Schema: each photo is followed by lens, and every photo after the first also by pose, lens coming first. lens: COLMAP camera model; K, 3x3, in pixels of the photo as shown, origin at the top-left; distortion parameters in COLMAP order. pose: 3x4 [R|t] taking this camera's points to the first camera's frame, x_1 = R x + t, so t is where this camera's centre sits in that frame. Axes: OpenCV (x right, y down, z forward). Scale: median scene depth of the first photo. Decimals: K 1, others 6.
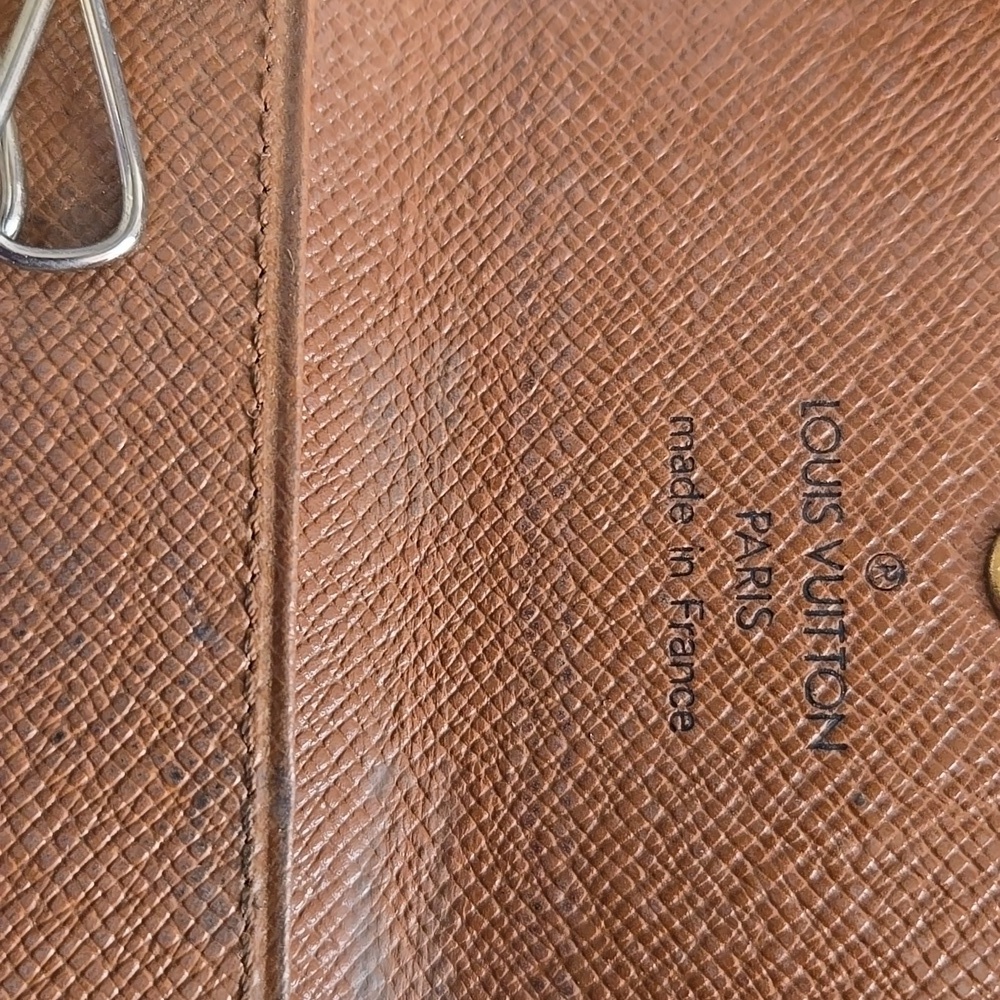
lens RADIAL K [[1466.0, 0, 500.0], [0, 1466.0, 500.0], [0, 0, 1]] dist [-0.002784, -0.153833]
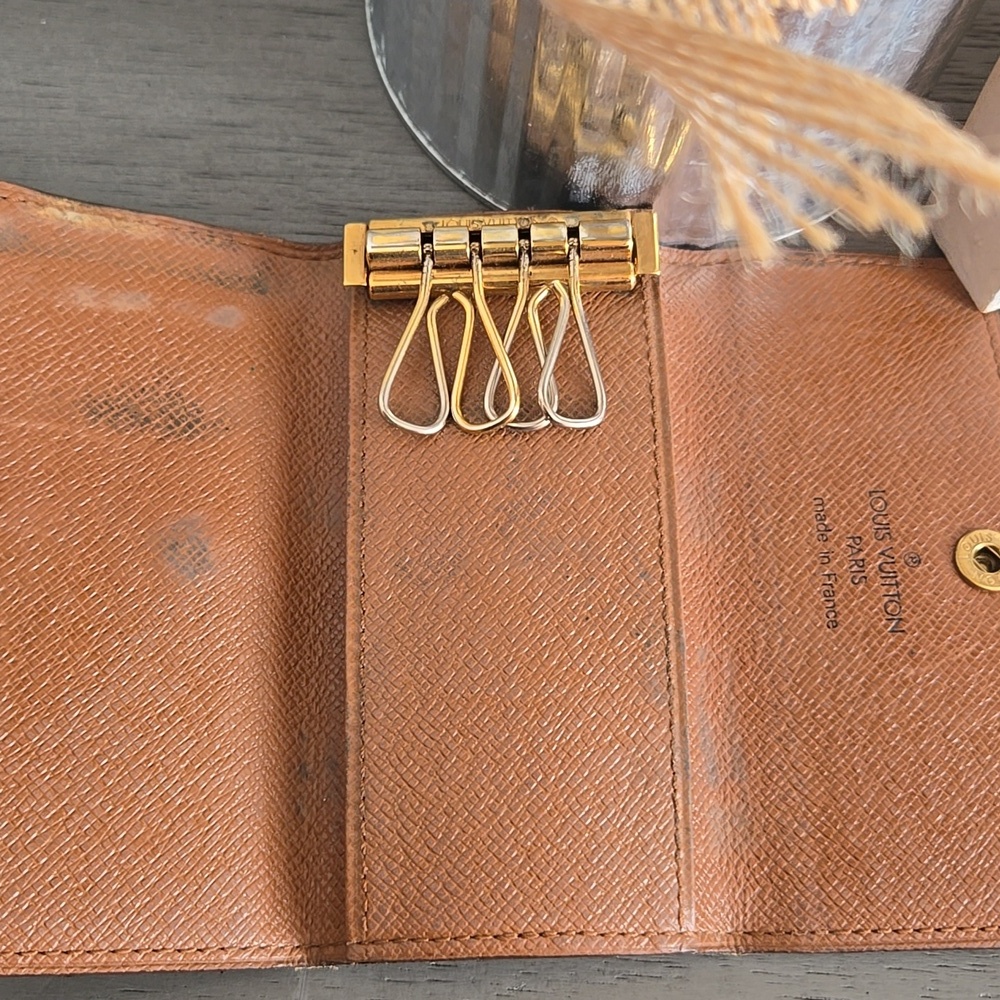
lens RADIAL K [[1298.7, 0, 500.0], [0, 1298.7, 500.0], [0, 0, 1]] dist [-0.017793, -0.048610]
pose [[0.996305, -0.002735, 0.085844, -0.558691], [0.020141, 0.979061, -0.202567, 0.356125], [-0.083492, 0.203547, 0.975499, -0.959491]]
